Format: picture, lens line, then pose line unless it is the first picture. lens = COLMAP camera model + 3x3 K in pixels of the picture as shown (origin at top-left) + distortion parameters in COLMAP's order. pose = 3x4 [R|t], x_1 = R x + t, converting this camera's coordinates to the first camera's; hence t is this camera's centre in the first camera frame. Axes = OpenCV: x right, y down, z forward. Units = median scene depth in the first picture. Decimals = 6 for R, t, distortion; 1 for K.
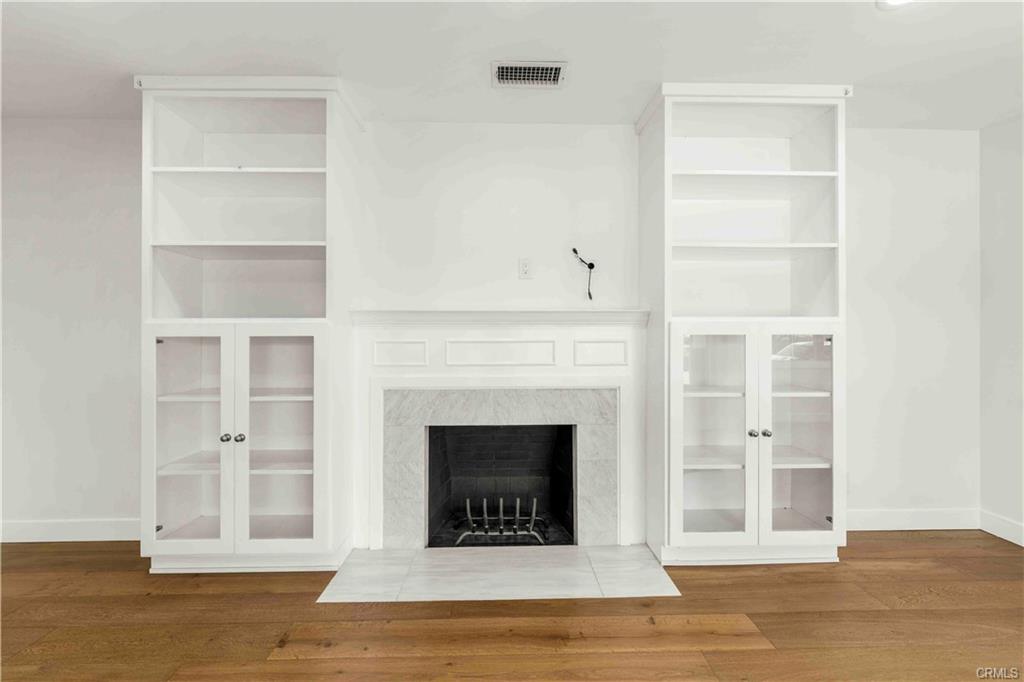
lens RADIAL K [[419.5, 0, 514.8], [0, 419.5, 339.9], [0, 0, 1]] dist [0.000345, 0.000120]
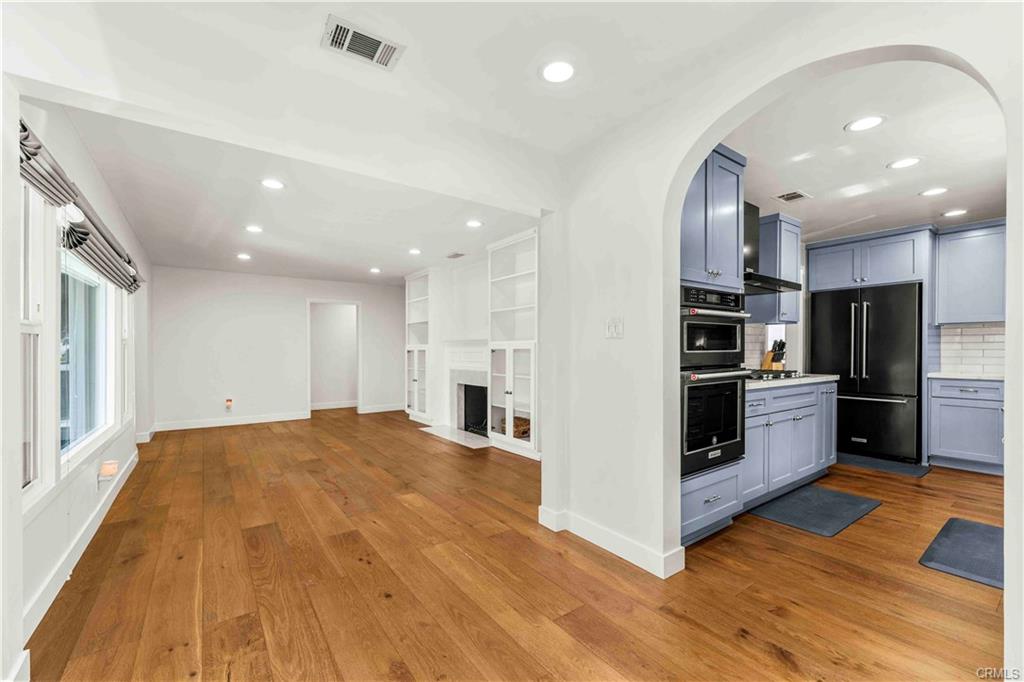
lens RADIAL K [[421.4, 0, 509.6], [0, 421.4, 354.2], [0, 0, 1]] dist [0.000191, -0.000010]
pose [[0.566390, 0.006895, -0.824109, 2.351234], [0.002080, 0.999950, 0.009796, -0.007070], [0.824135, -0.007263, 0.566347, -0.266998]]
